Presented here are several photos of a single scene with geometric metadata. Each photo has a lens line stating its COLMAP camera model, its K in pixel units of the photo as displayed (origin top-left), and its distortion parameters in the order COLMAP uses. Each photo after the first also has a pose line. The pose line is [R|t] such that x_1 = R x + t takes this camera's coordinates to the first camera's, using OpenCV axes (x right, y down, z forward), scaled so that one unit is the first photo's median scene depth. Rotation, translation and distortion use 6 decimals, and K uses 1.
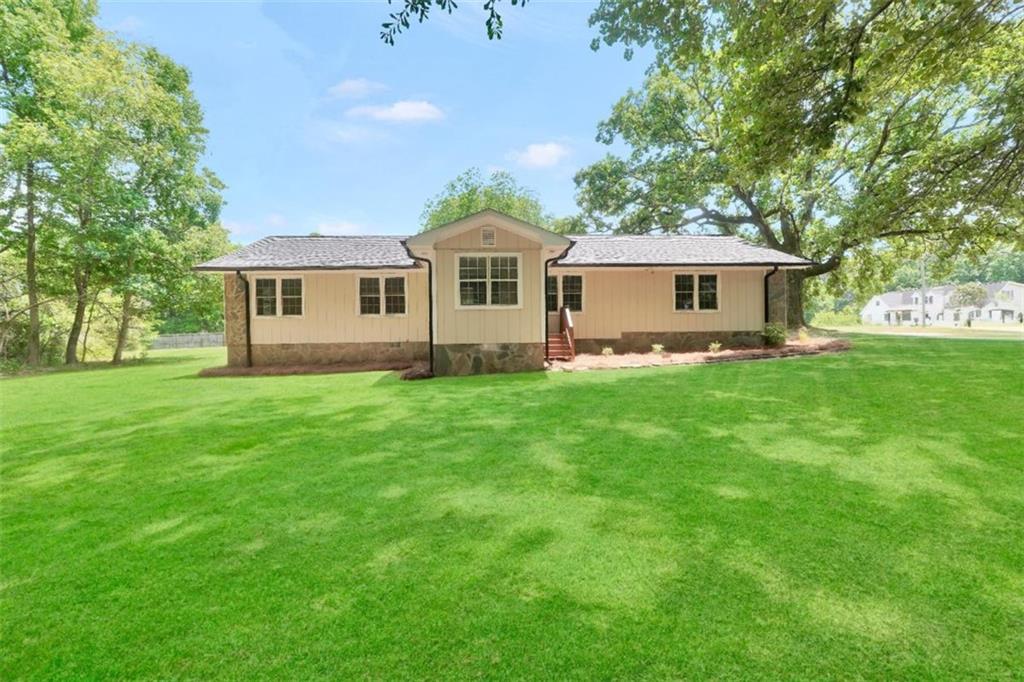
lens RADIAL K [[434.3, 0, 494.7], [0, 434.3, 348.1], [0, 0, 1]] dist [-0.011720, 0.000312]
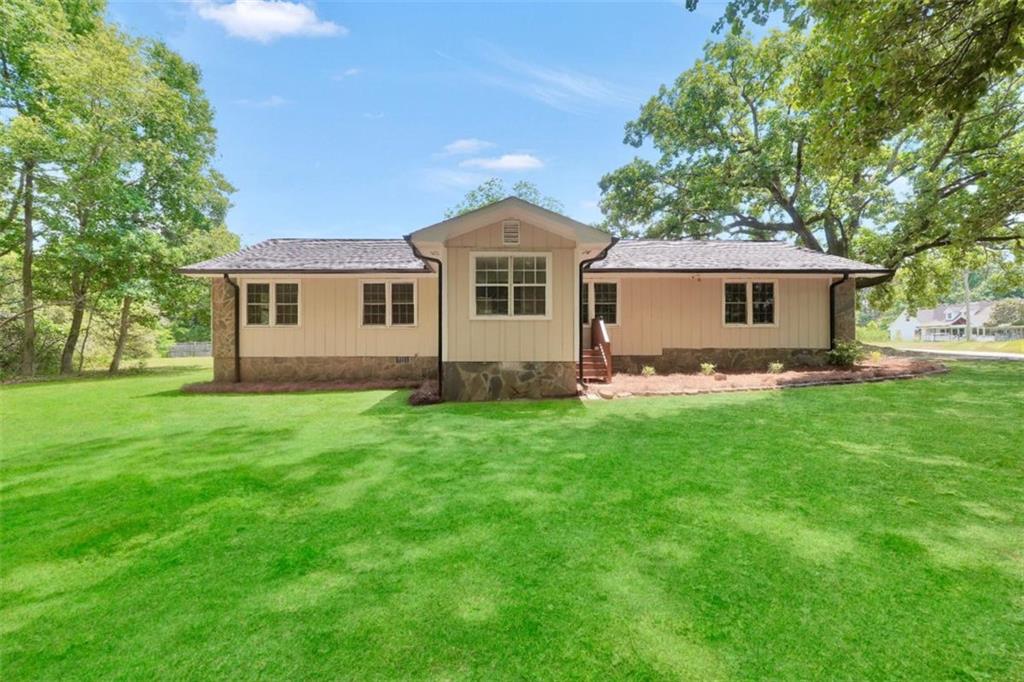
lens RADIAL K [[434.3, 0, 500.8], [0, 434.3, 343.9], [0, 0, 1]] dist [-0.011720, 0.000312]
pose [[0.999577, 0.011929, -0.026532, -0.006945], [-0.012855, 0.999304, -0.035016, -0.011302], [0.026096, 0.035343, 0.999034, 0.128508]]
